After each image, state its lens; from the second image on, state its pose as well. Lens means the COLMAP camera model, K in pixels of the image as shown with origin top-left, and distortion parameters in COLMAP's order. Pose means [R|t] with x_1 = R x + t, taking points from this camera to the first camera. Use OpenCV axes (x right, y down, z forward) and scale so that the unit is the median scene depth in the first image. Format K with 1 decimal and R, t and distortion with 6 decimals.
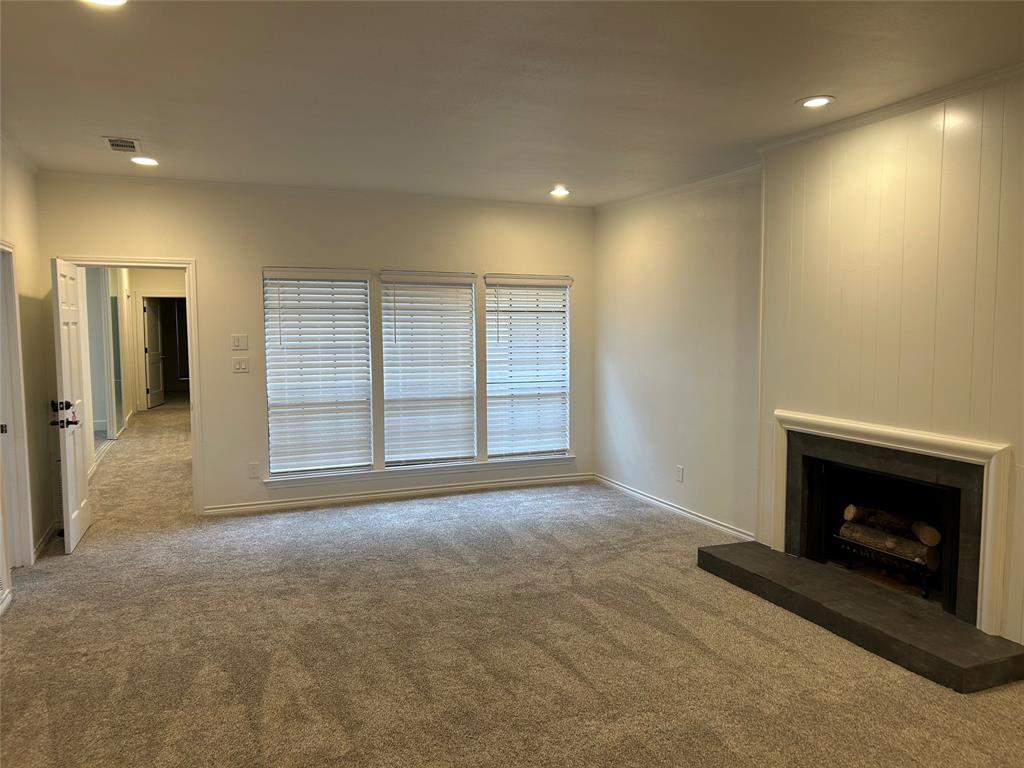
lens RADIAL K [[770.3, 0, 513.7], [0, 770.3, 382.8], [0, 0, 1]] dist [0.053797, -0.048858]
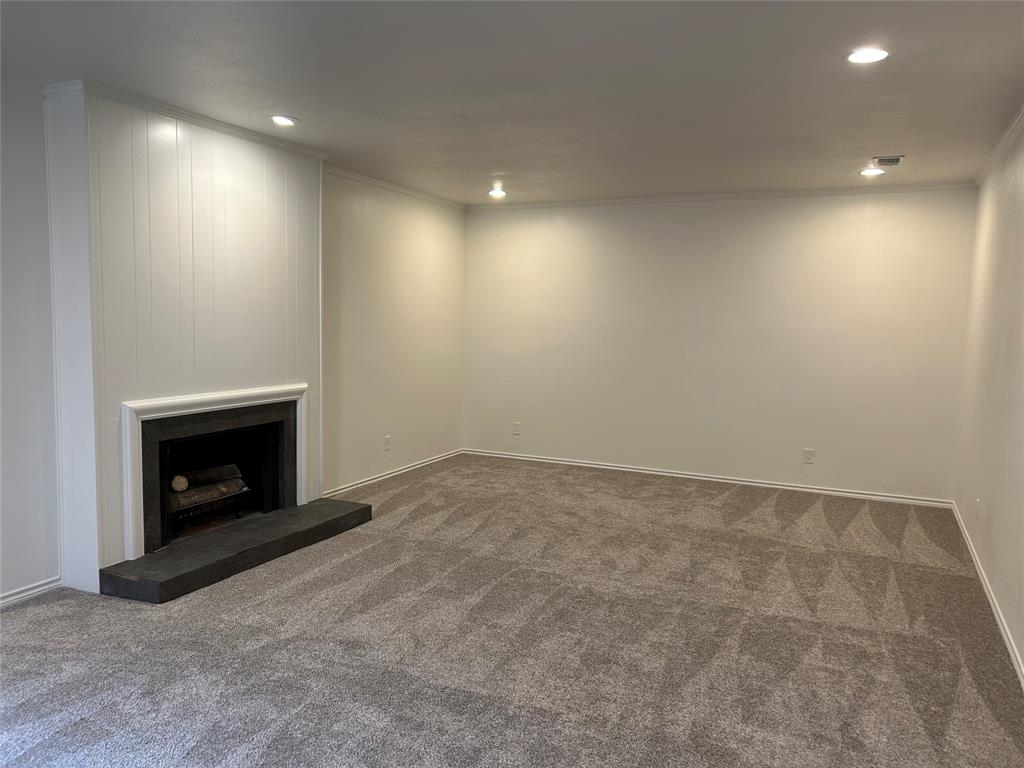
lens RADIAL K [[770.3, 0, 512.6], [0, 770.3, 387.1], [0, 0, 1]] dist [0.053797, -0.048858]
pose [[-0.680149, -0.082146, 0.728457, -0.698243], [0.035129, 0.988908, 0.144316, -0.109349], [-0.732232, 0.123746, -0.669719, 1.486215]]
